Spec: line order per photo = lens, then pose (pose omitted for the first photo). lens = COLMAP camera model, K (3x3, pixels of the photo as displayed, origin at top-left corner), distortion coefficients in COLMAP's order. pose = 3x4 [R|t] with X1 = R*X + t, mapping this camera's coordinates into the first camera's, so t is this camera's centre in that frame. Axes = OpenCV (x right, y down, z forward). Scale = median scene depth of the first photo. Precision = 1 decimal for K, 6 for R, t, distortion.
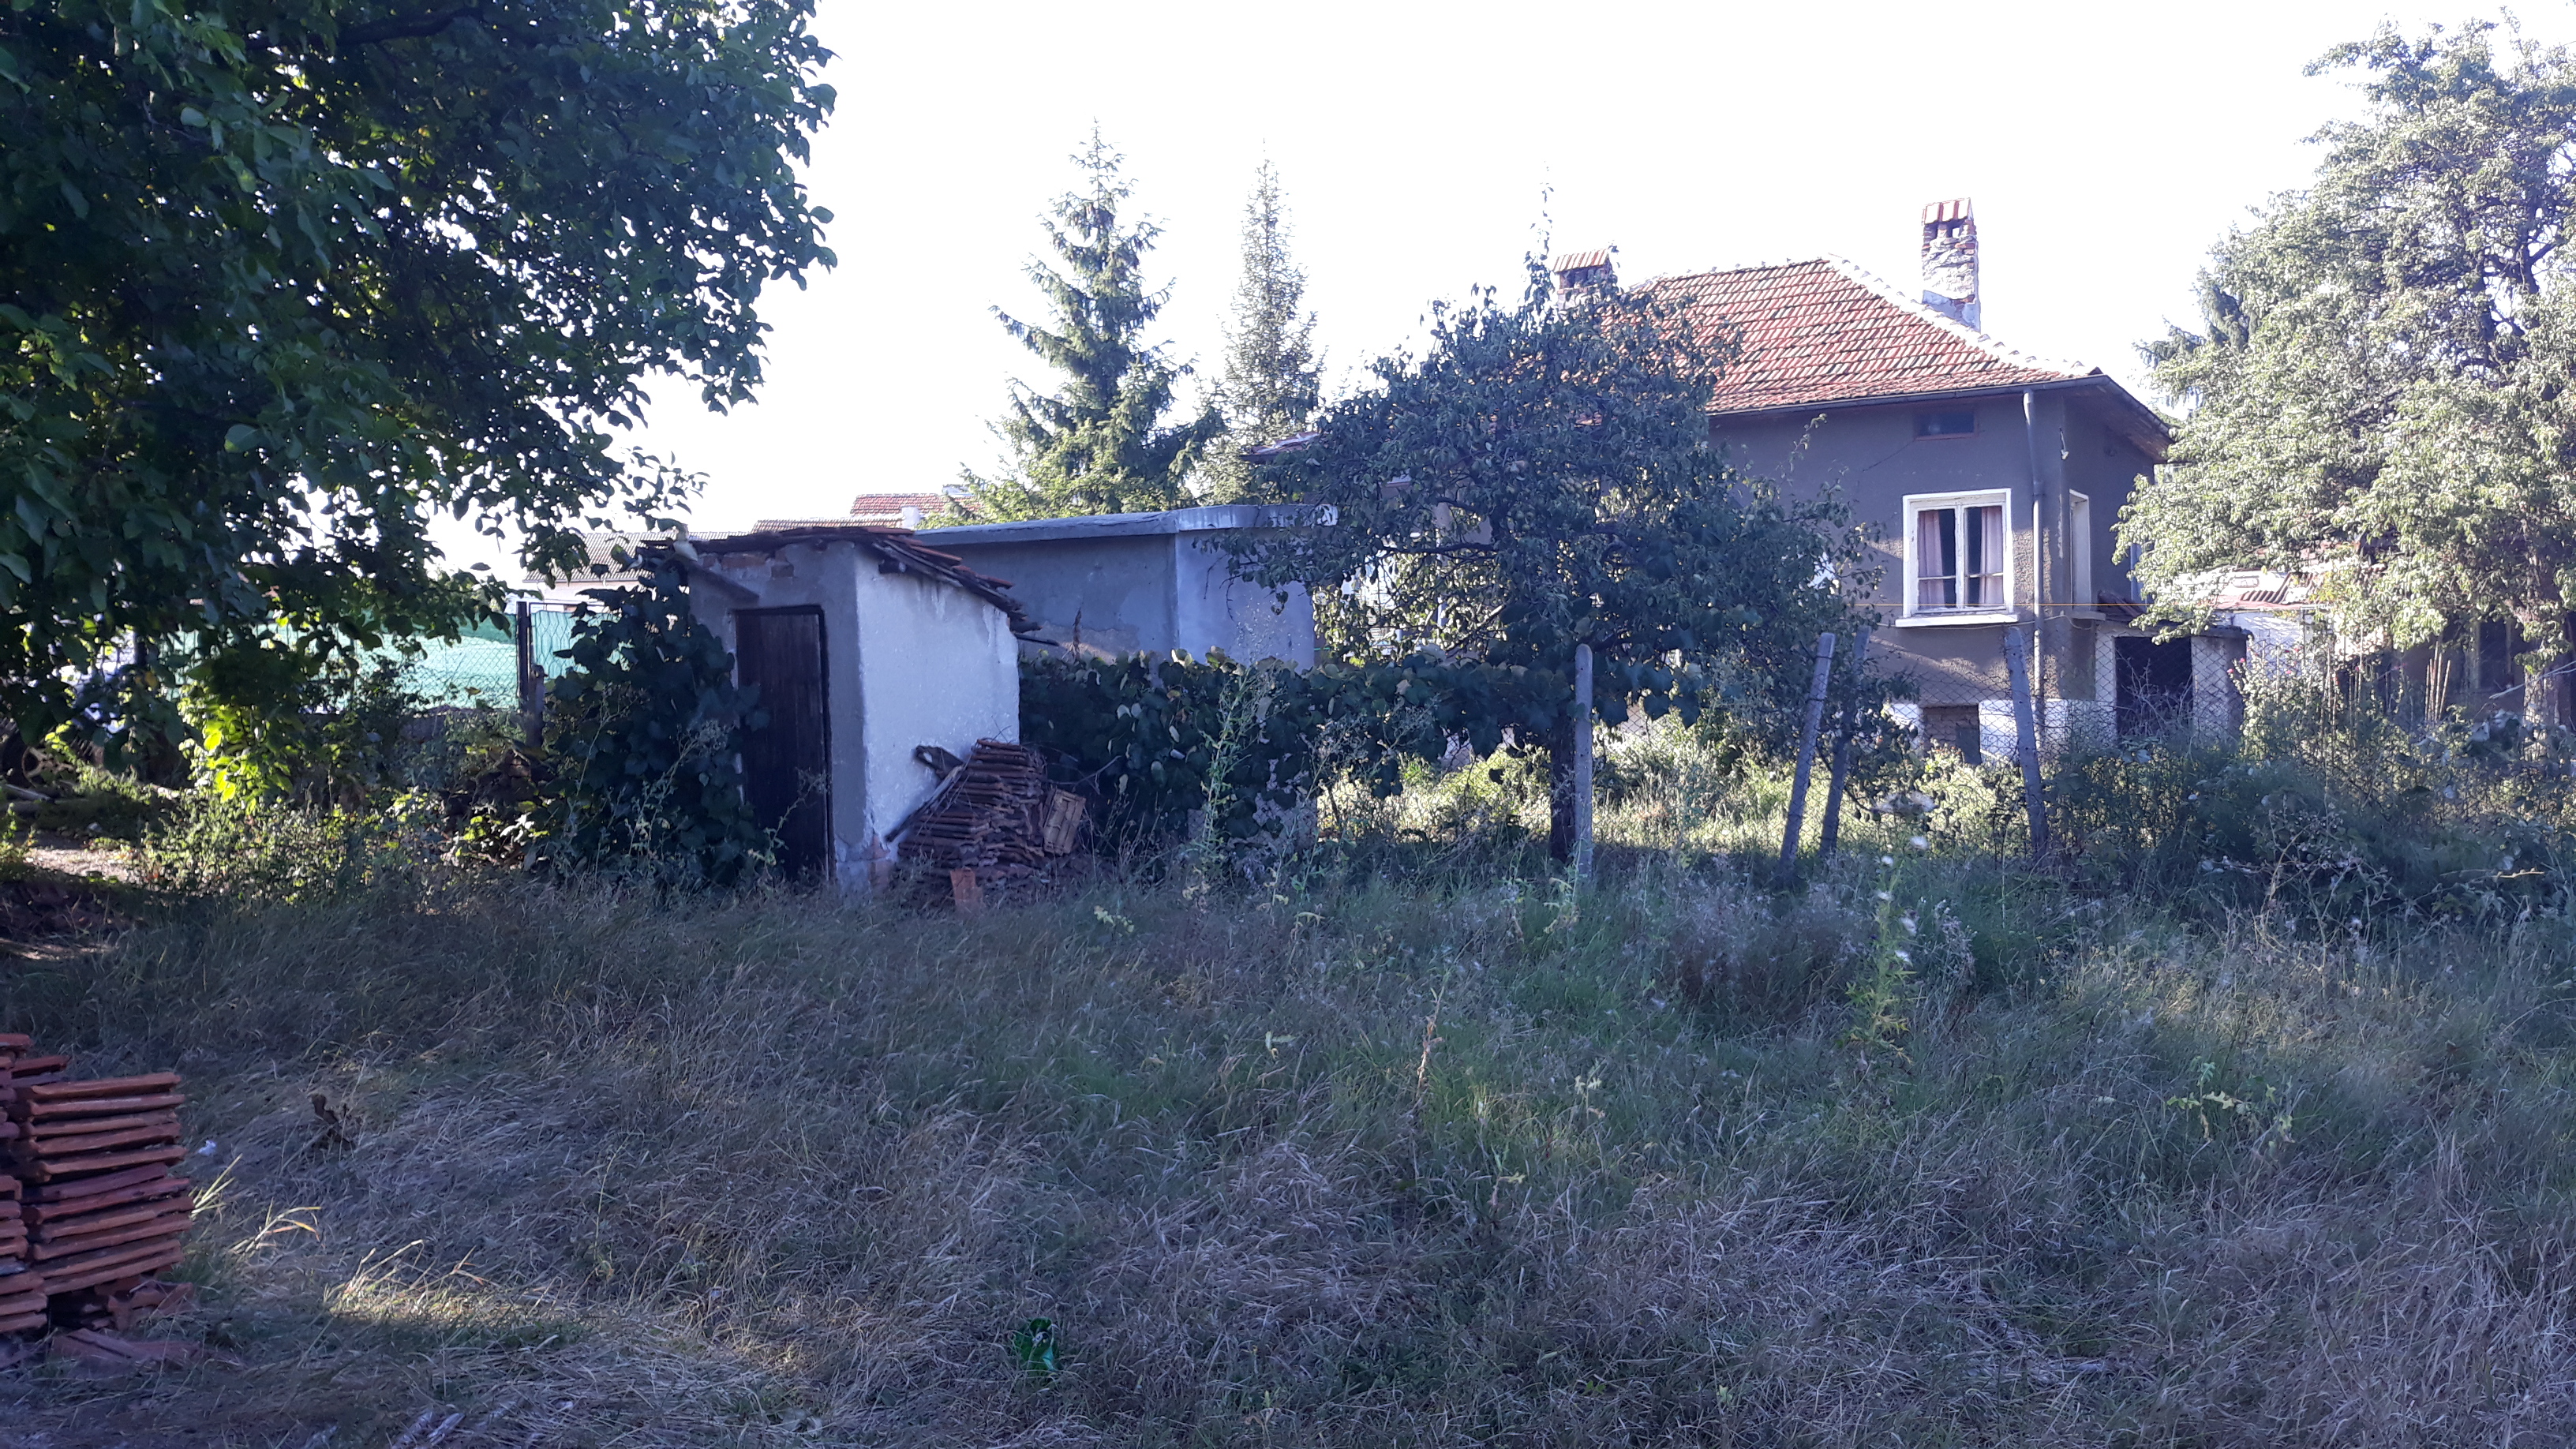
lens RADIAL K [[2071.0, 0, 1340.1], [0, 2071.0, 816.7], [0, 0, 1]] dist [0.023924, -0.078811]
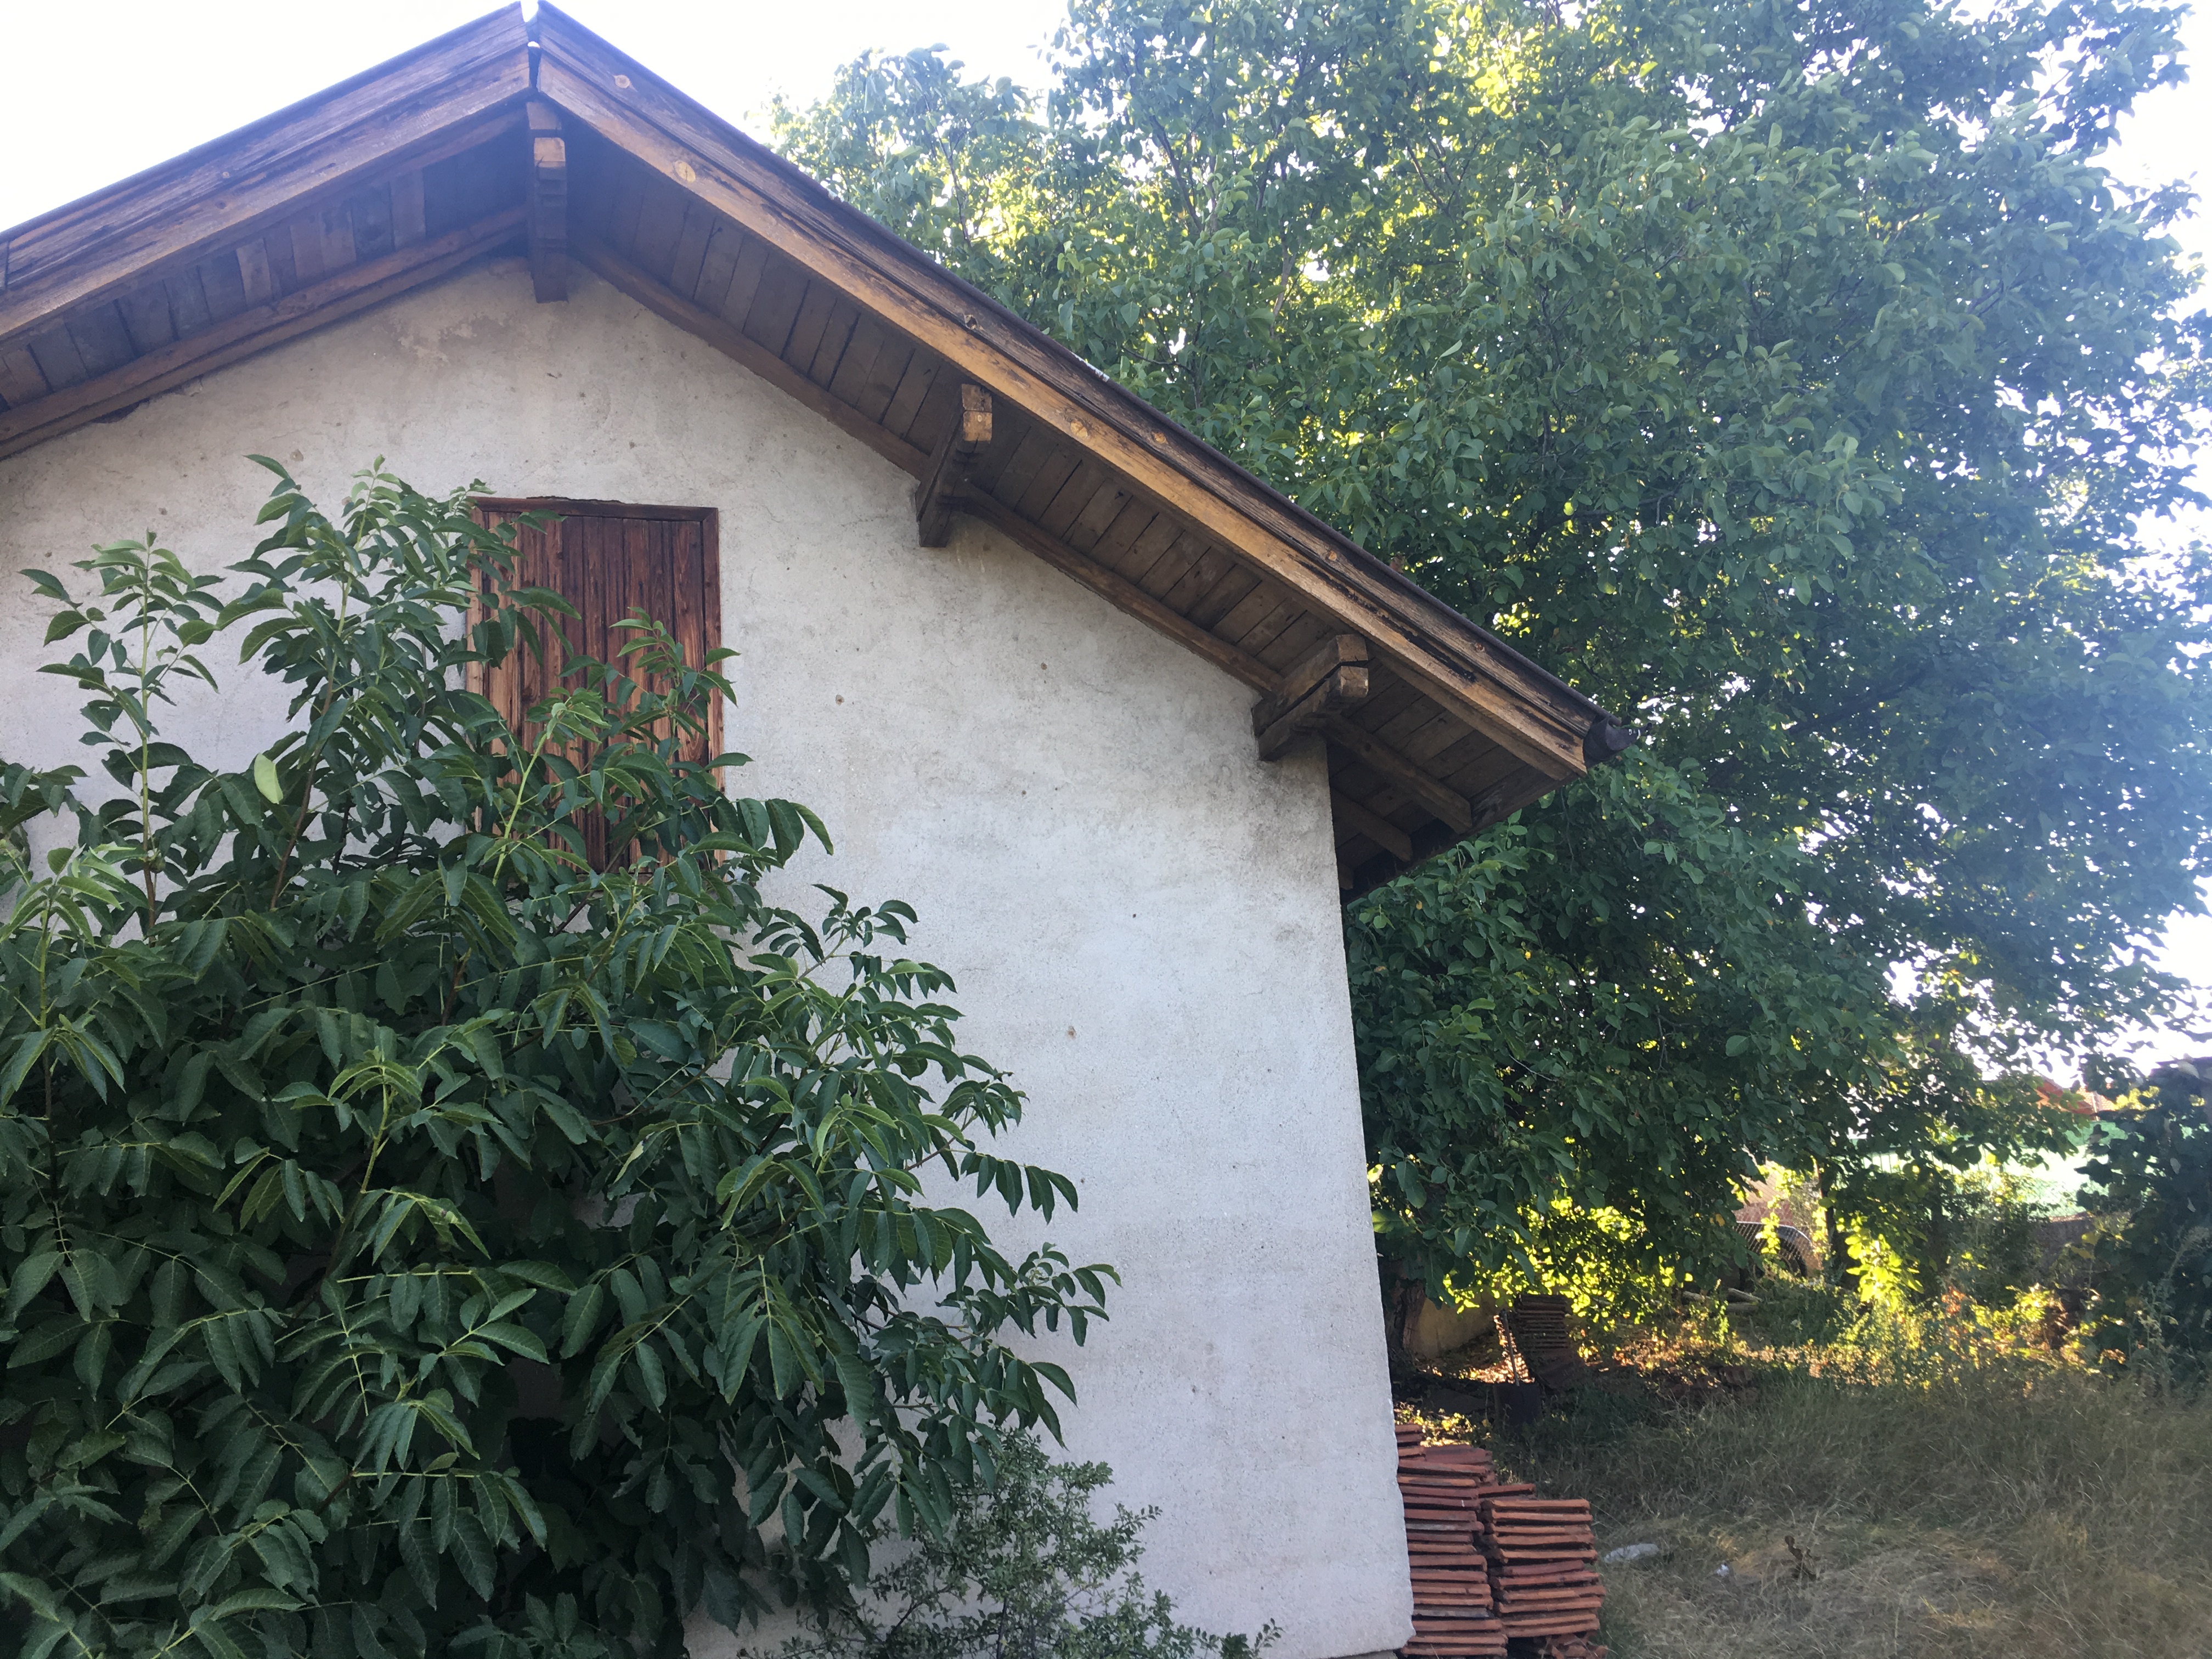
lens RADIAL K [[1876.5, 0, 1106.0], [0, 1876.5, 829.5], [0, 0, 1]] dist [-0.000643, -0.033087]
pose [[0.588373, -0.208289, -0.781302, 0.133414], [0.008838, 0.967852, -0.251365, -0.004319], [0.808541, 0.140991, 0.571299, -0.053422]]
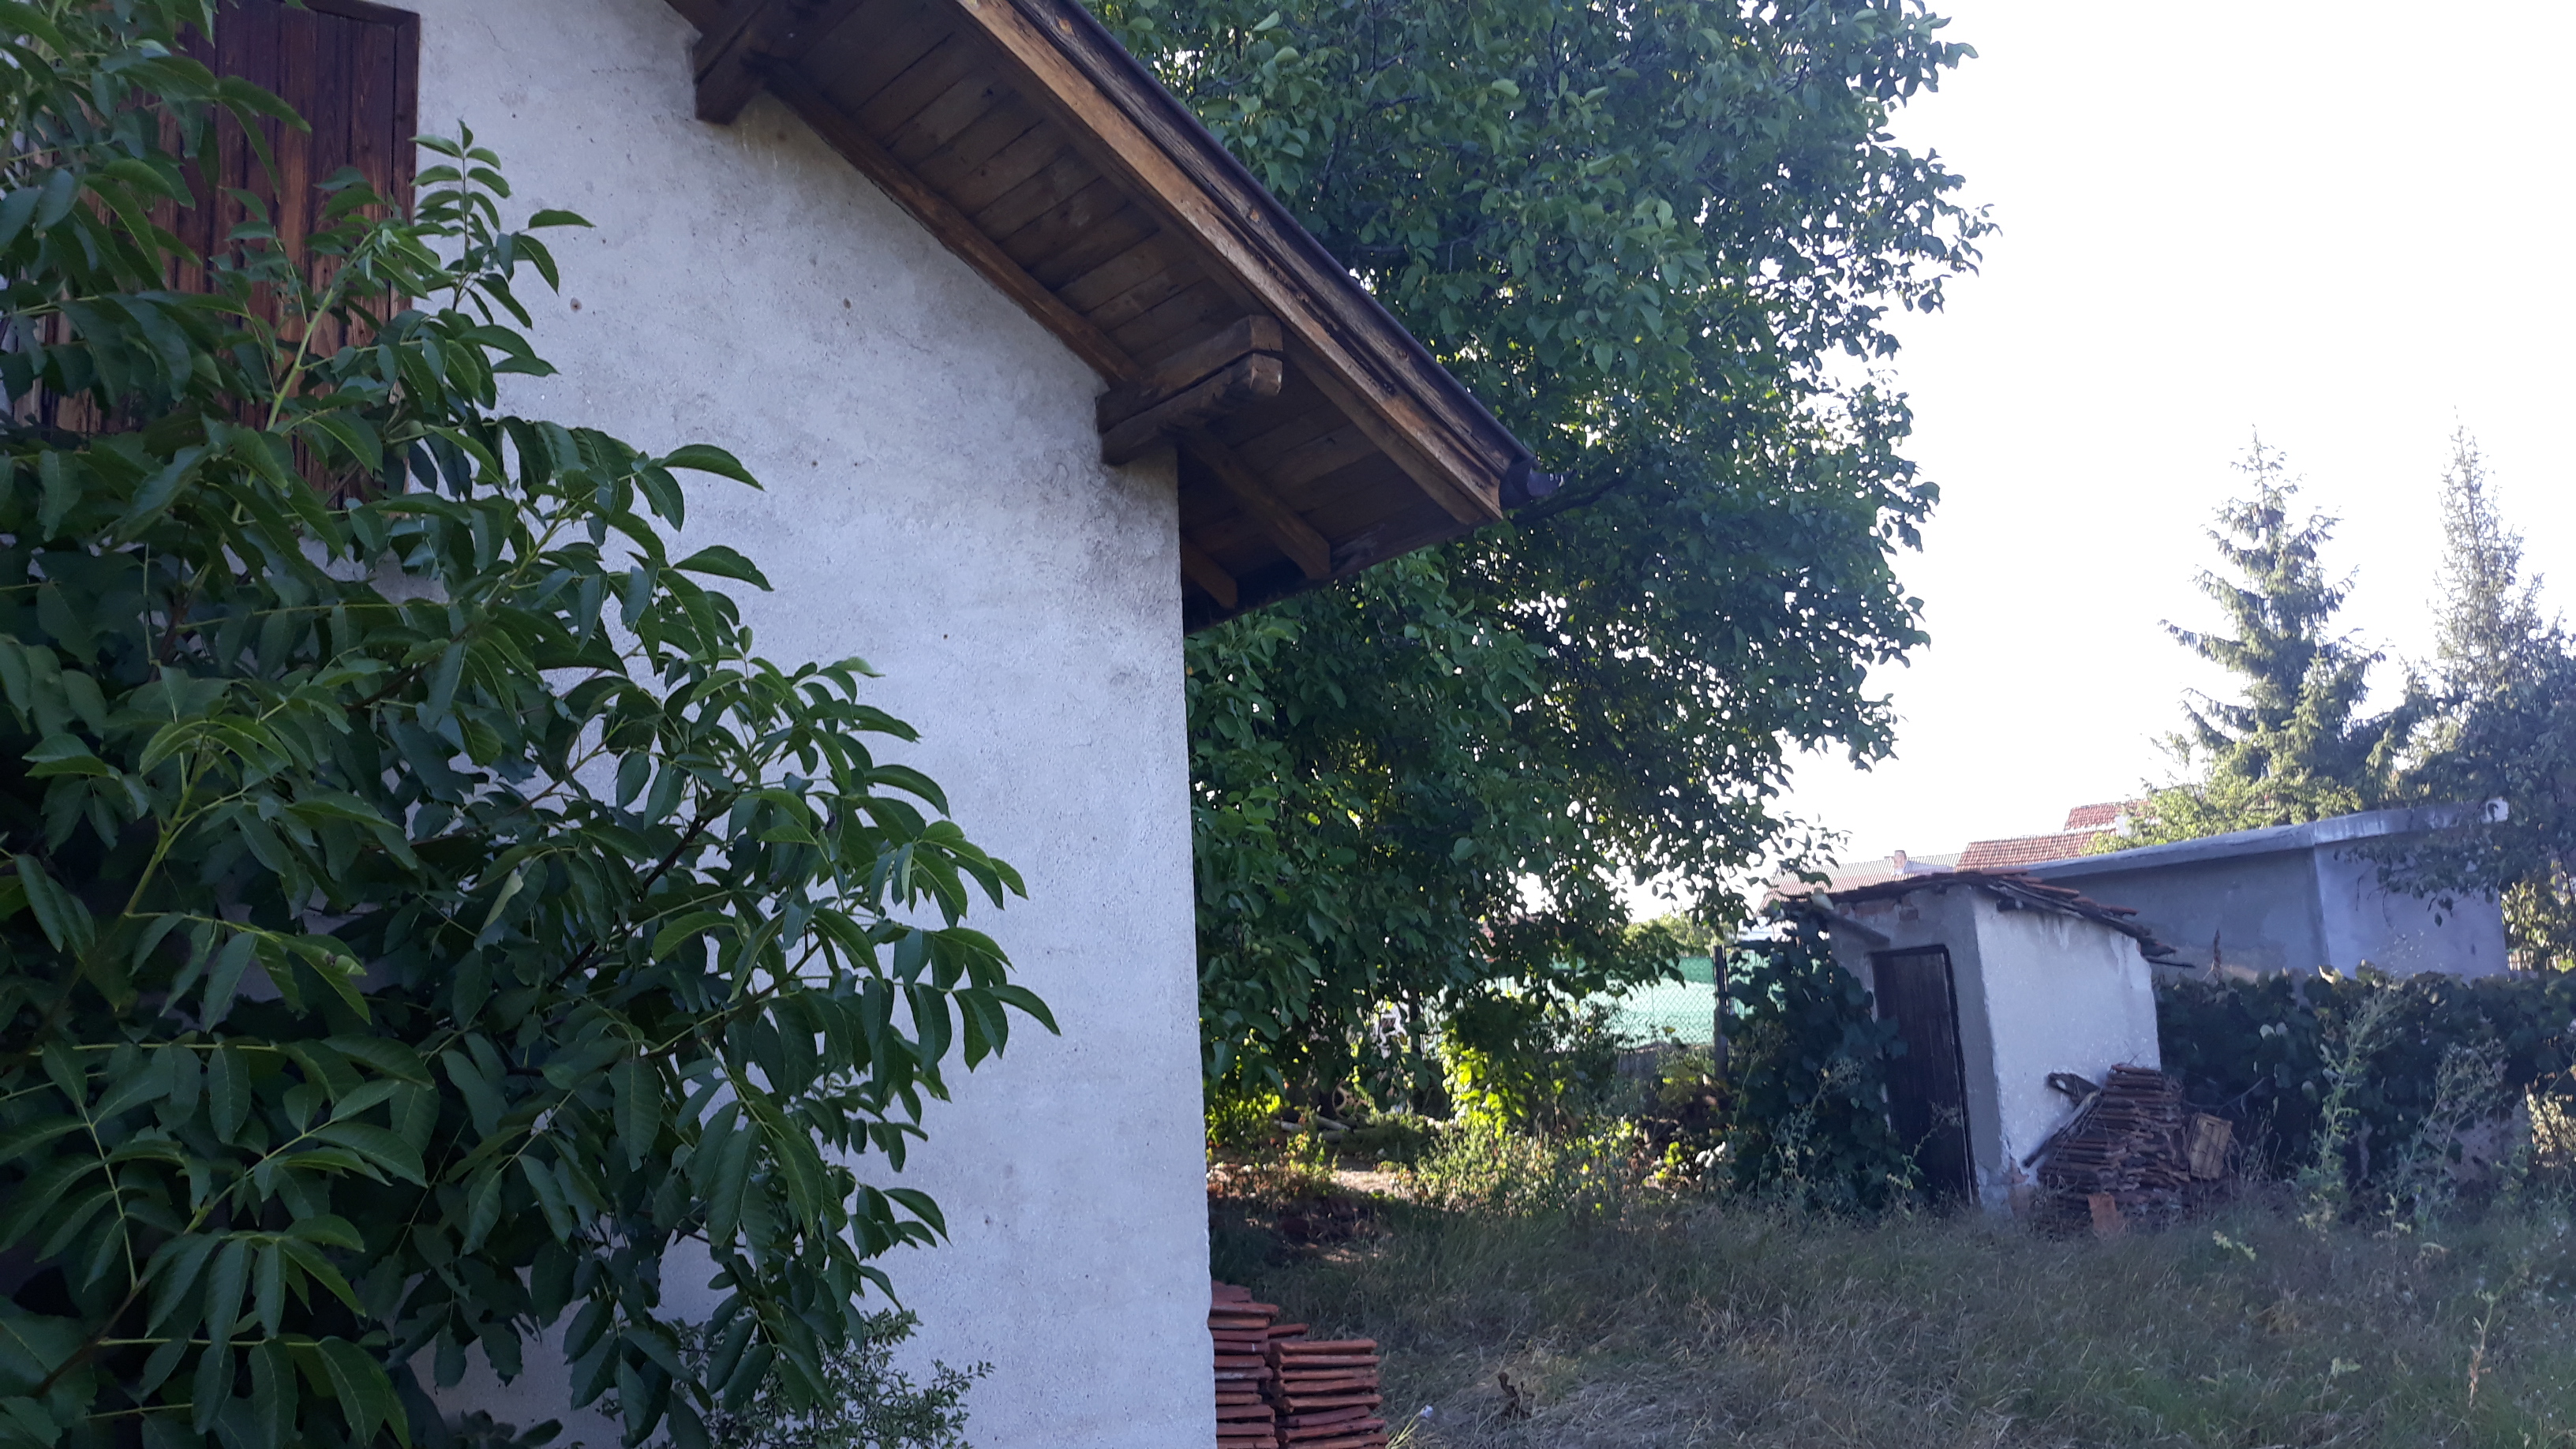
lens RADIAL K [[2059.2, 0, 1375.2], [0, 2059.2, 768.1], [0, 0, 1]] dist [0.079543, -0.319380]
pose [[0.848527, -0.099049, -0.519799, 0.061754], [0.006162, 0.984108, -0.177465, -0.002495], [0.529116, 0.147381, 0.835652, -0.068269]]
